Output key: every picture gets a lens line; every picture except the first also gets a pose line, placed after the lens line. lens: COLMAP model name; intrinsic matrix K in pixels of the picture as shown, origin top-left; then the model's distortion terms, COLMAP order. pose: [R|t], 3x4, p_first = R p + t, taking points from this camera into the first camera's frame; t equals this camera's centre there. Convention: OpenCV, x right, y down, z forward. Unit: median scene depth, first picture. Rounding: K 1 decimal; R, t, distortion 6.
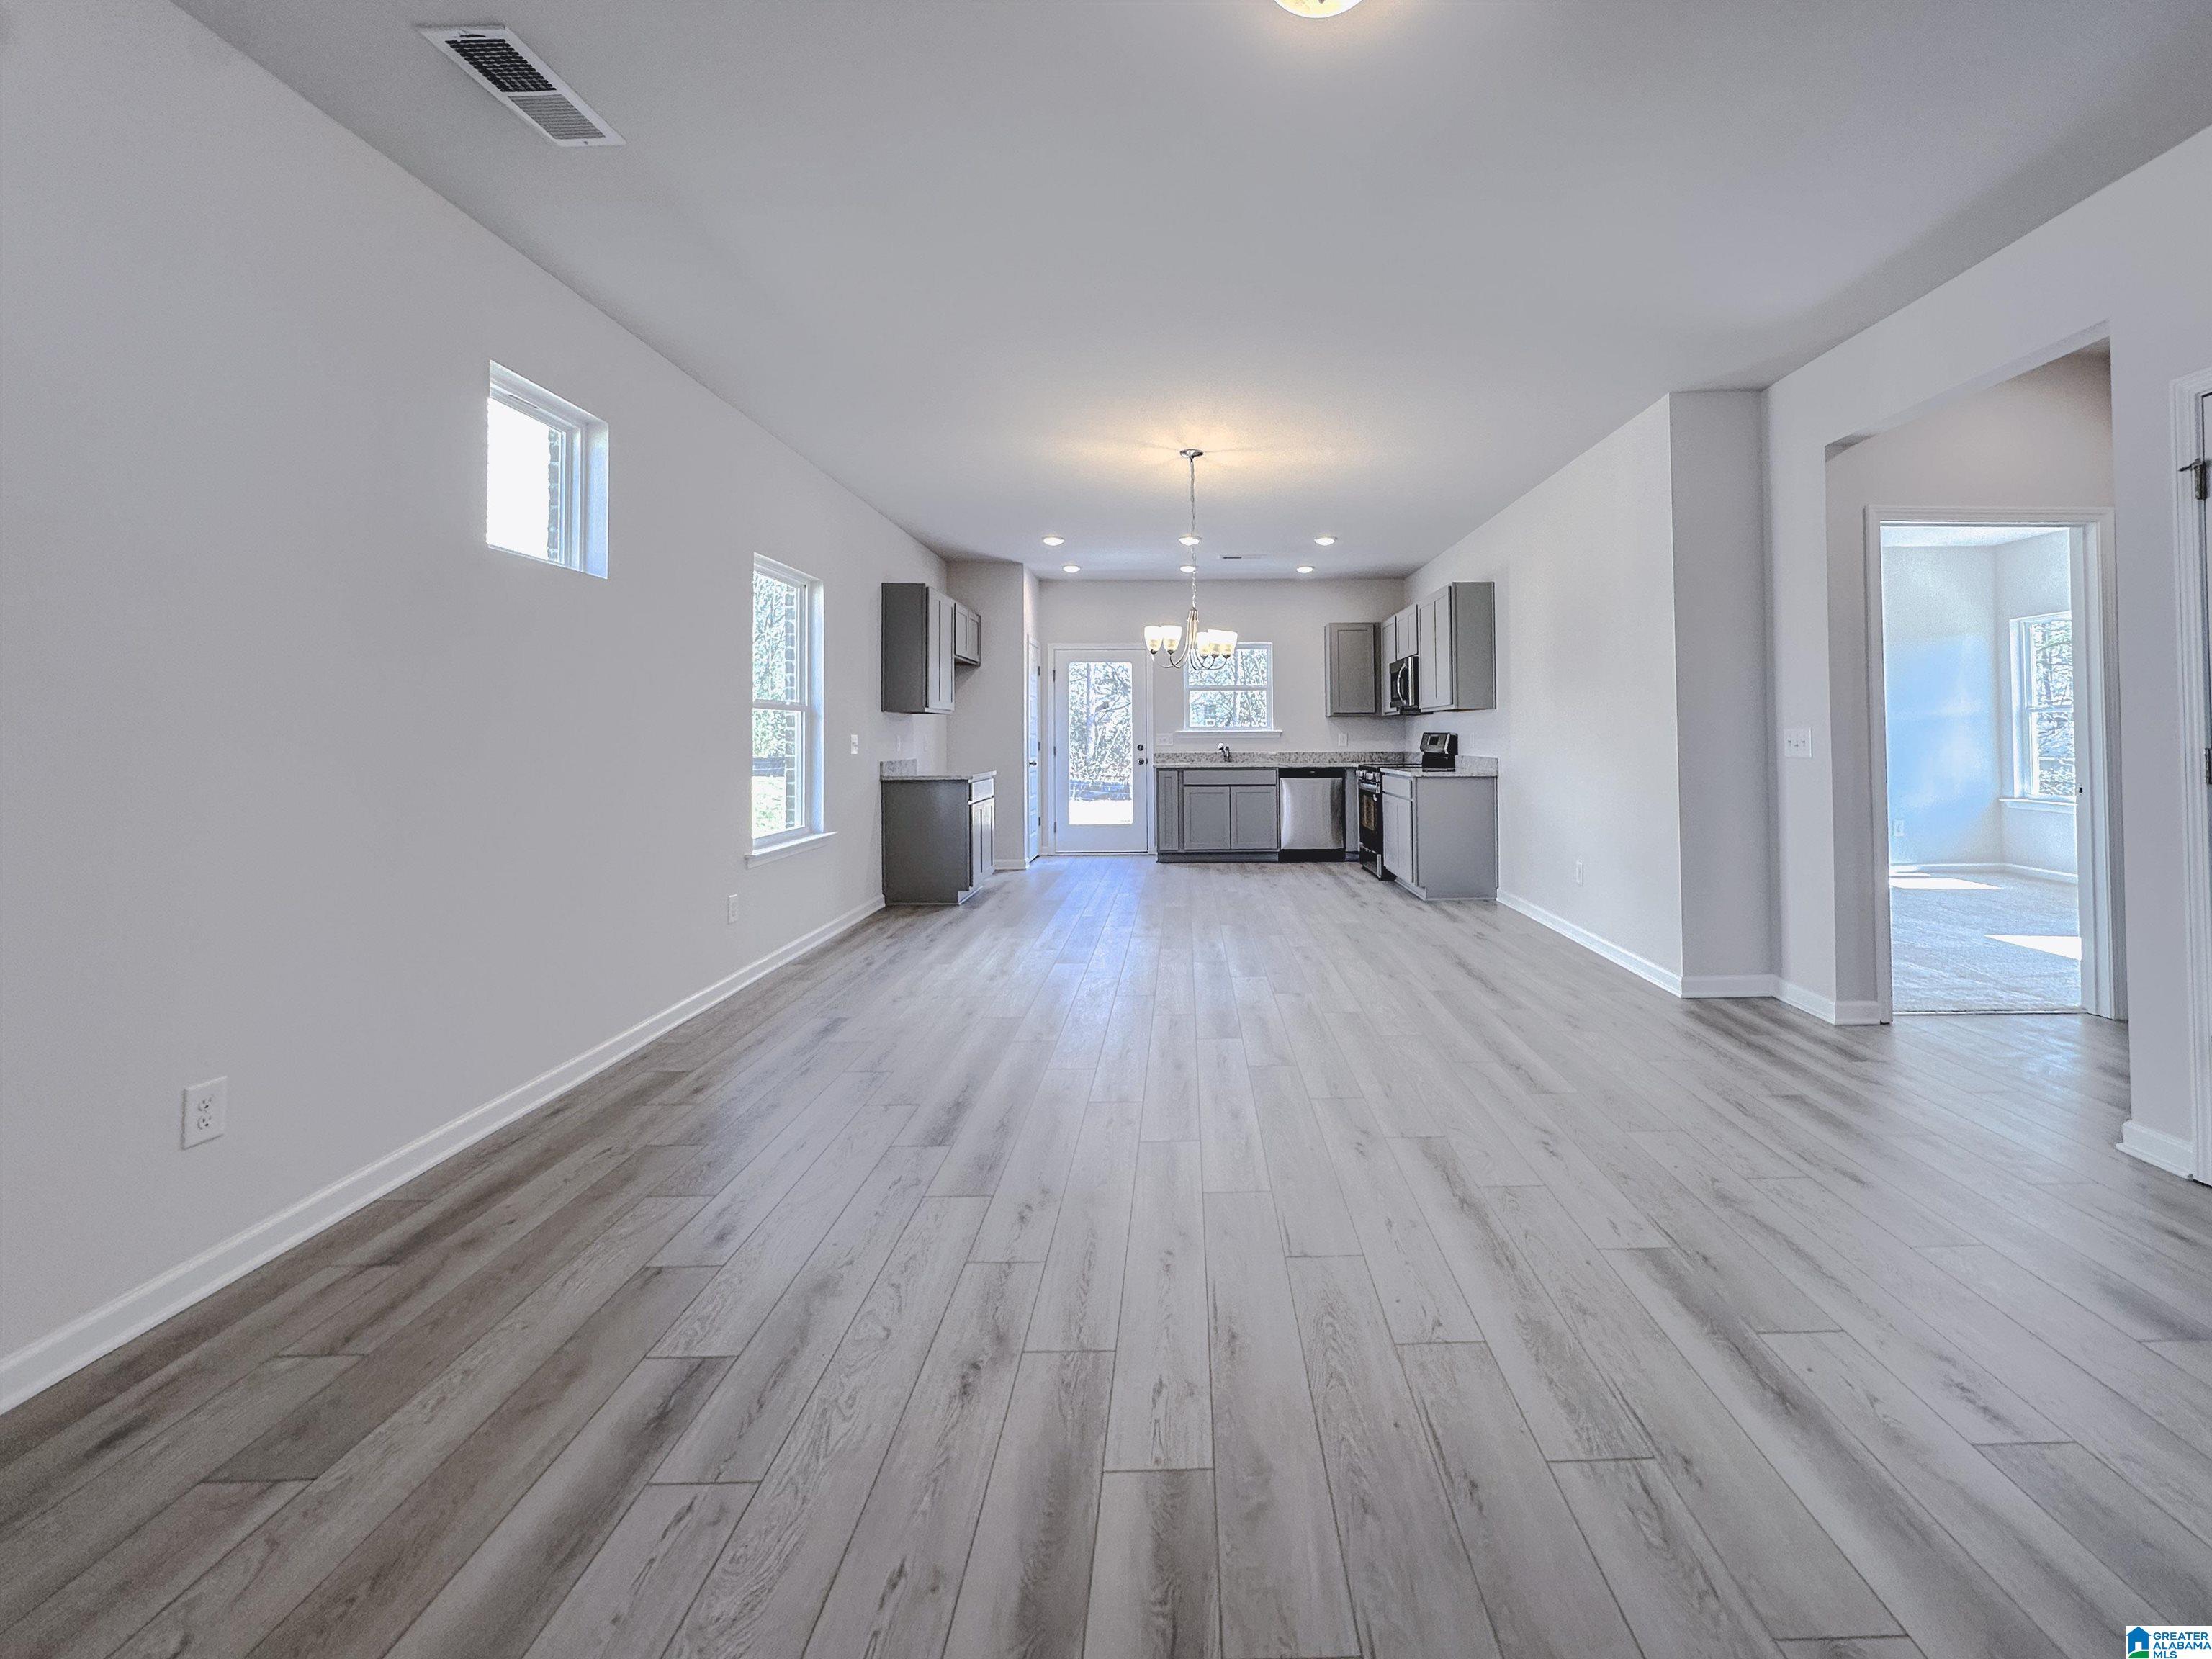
lens RADIAL K [[902.1, 0, 1105.9], [0, 902.1, 714.6], [0, 0, 1]] dist [0.000302, 0.000079]
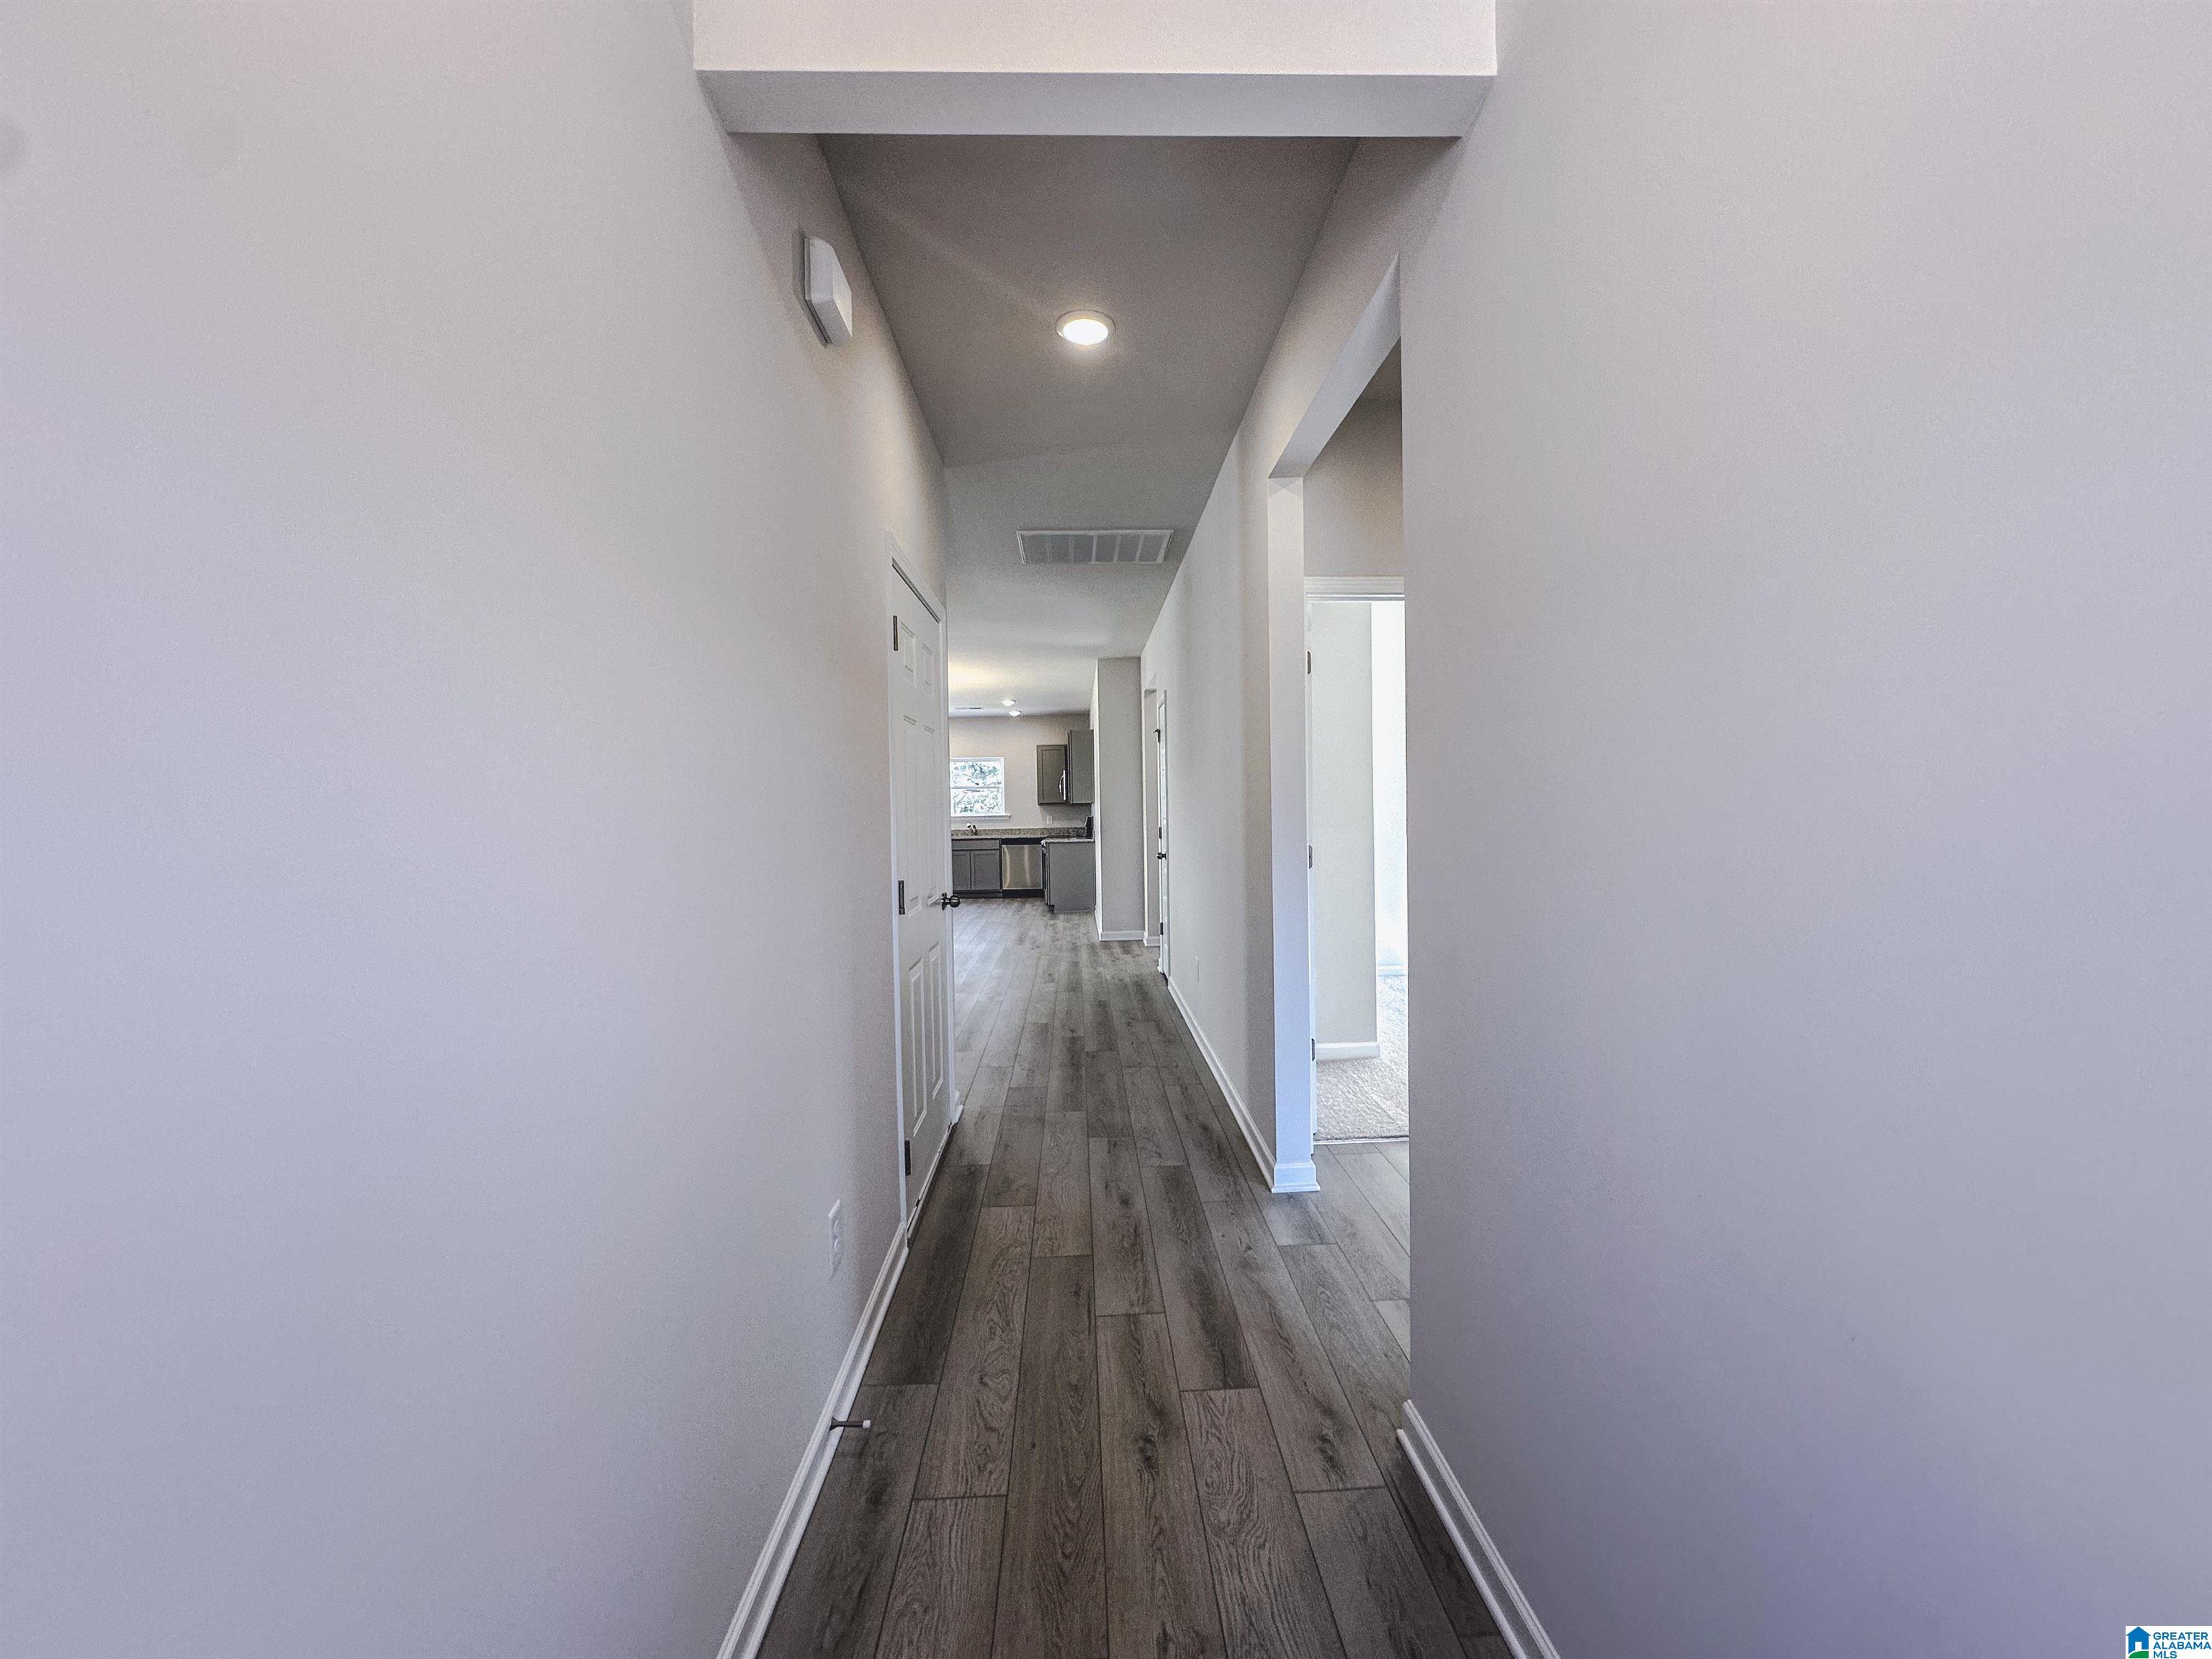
lens RADIAL K [[897.0, 0, 1110.5], [0, 897.0, 797.1], [0, 0, 1]] dist [-0.002133, -0.000222]
pose [[0.999893, -0.013823, 0.004788, 0.378923], [0.013765, 0.999834, 0.011919, -0.029168], [-0.004952, -0.011852, 0.999918, -0.555160]]
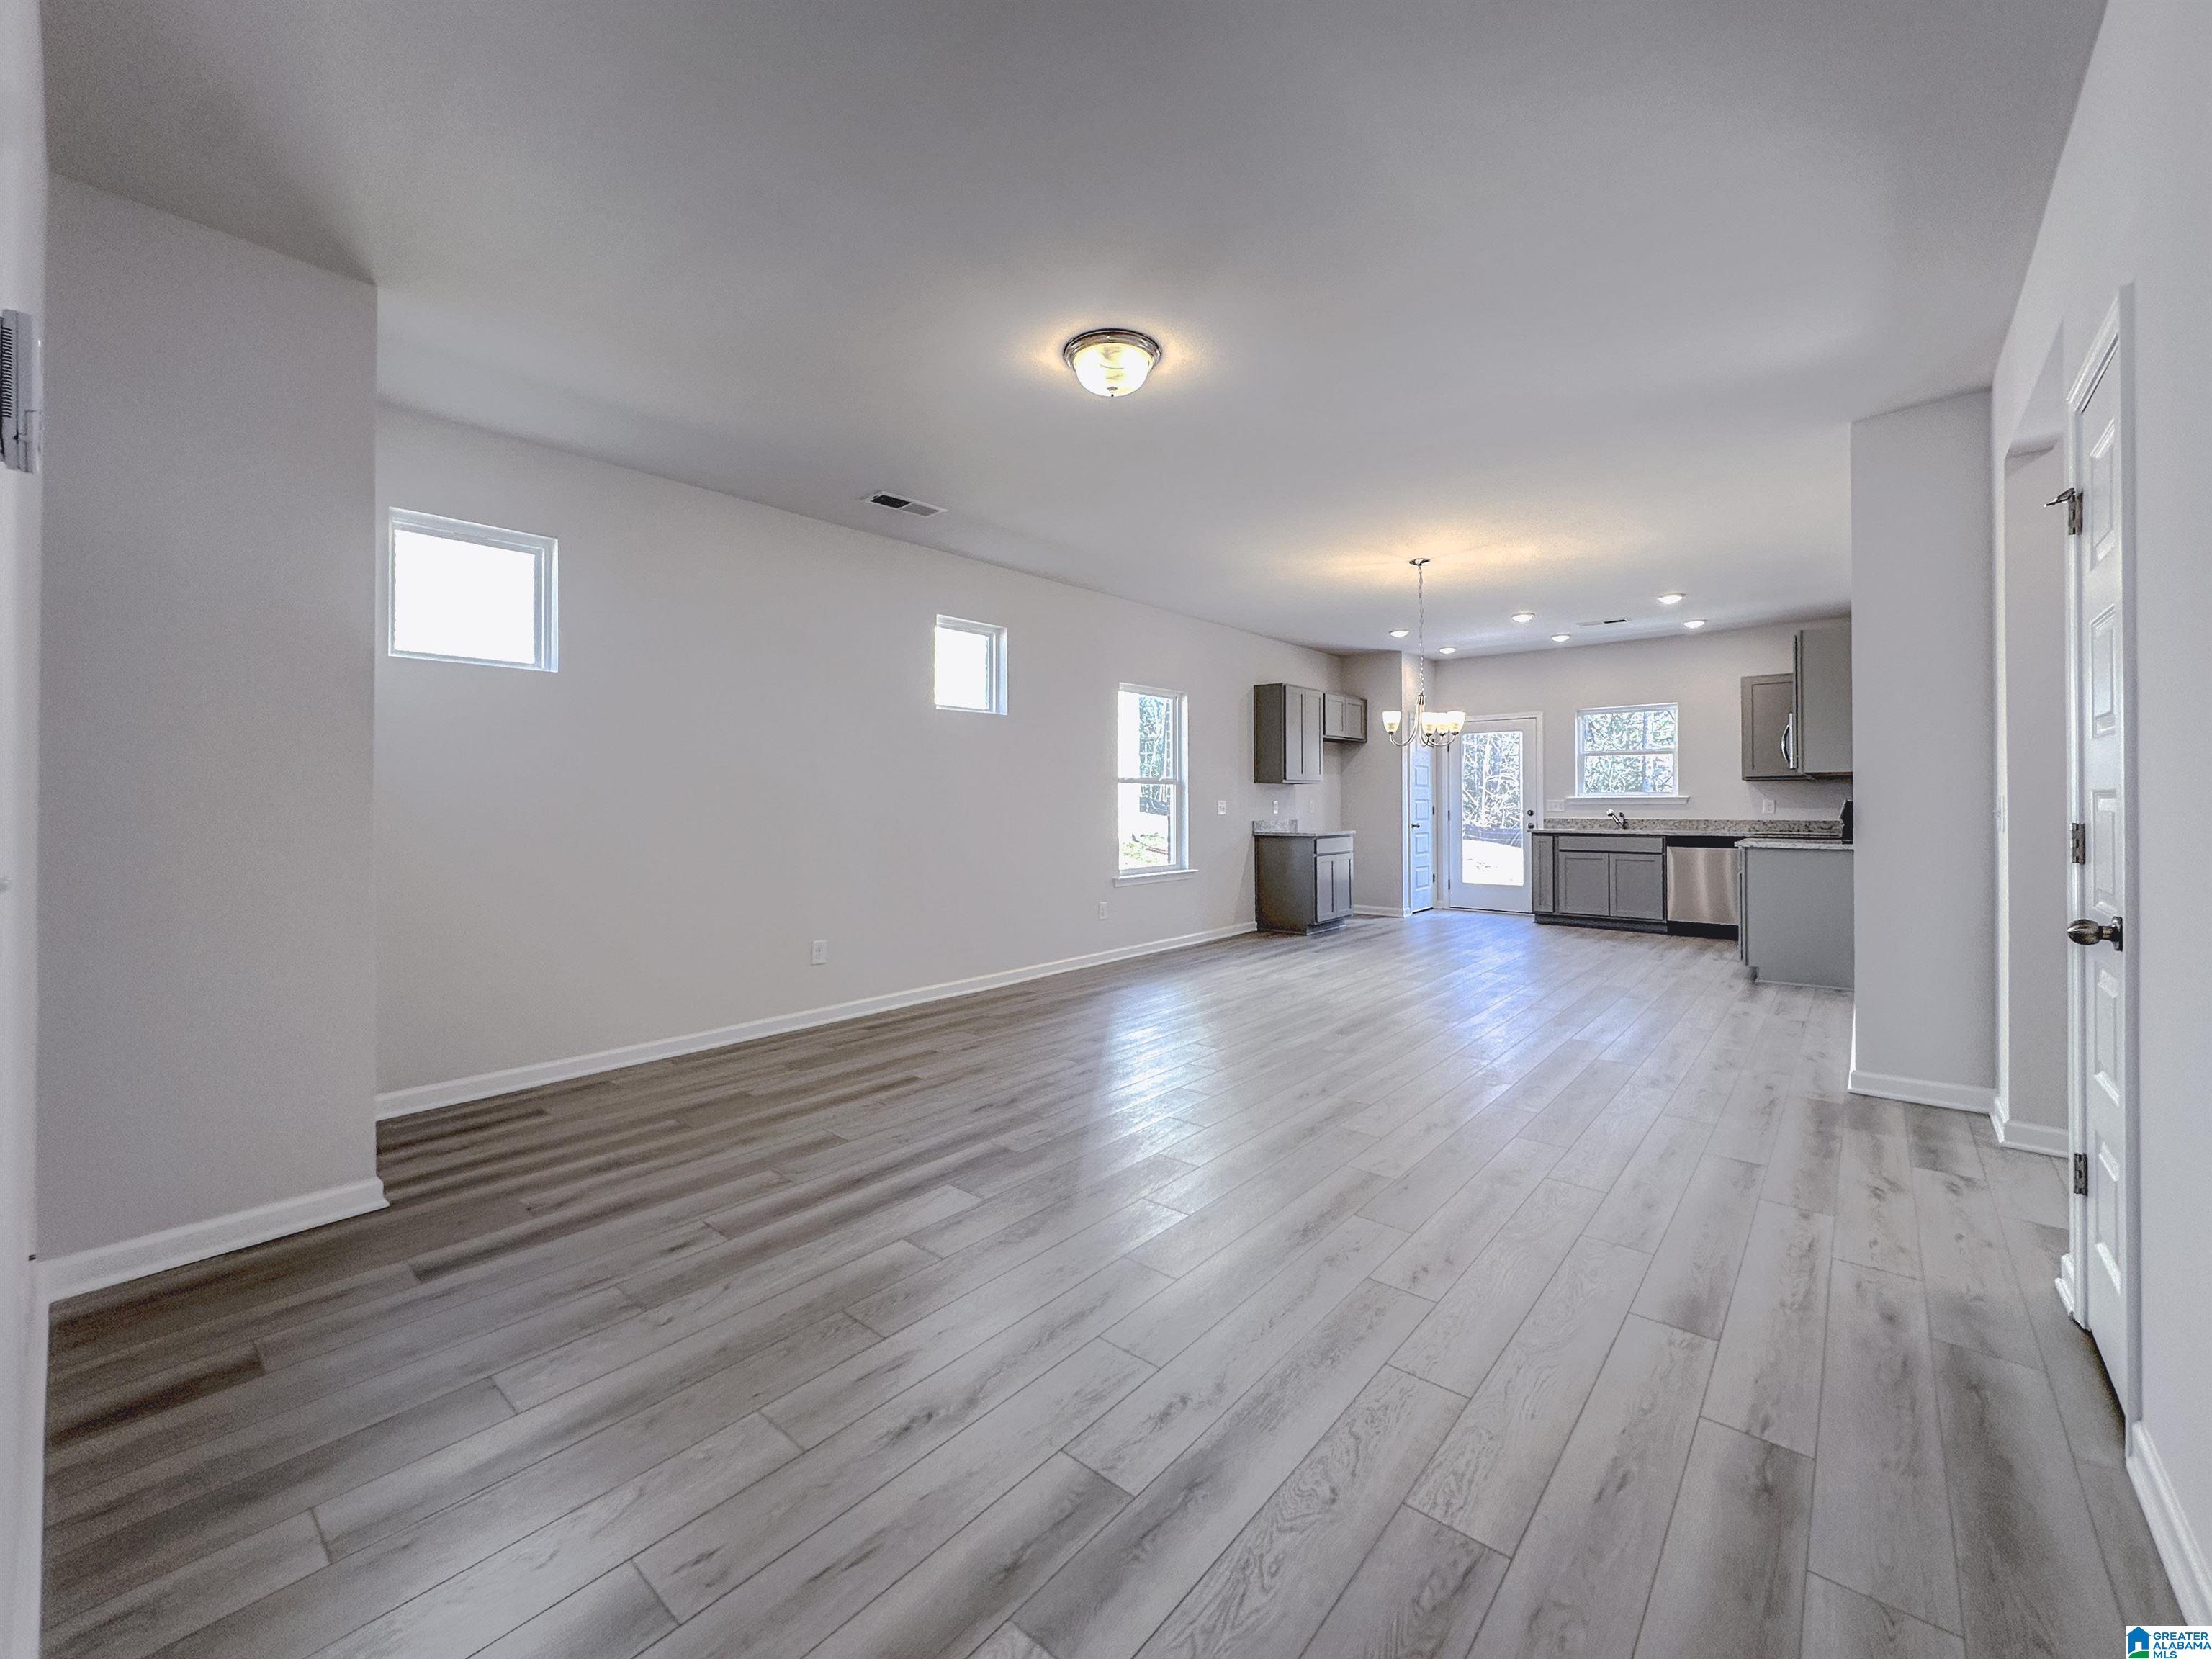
lens RADIAL K [[897.0, 0, 1110.5], [0, 897.0, 797.1], [0, 0, 1]] dist [-0.002133, -0.000222]
pose [[0.741216, -0.000337, -0.671267, 0.395375], [0.015748, 0.999733, 0.016886, -0.006963], [0.671082, -0.023088, 0.741023, -0.093944]]
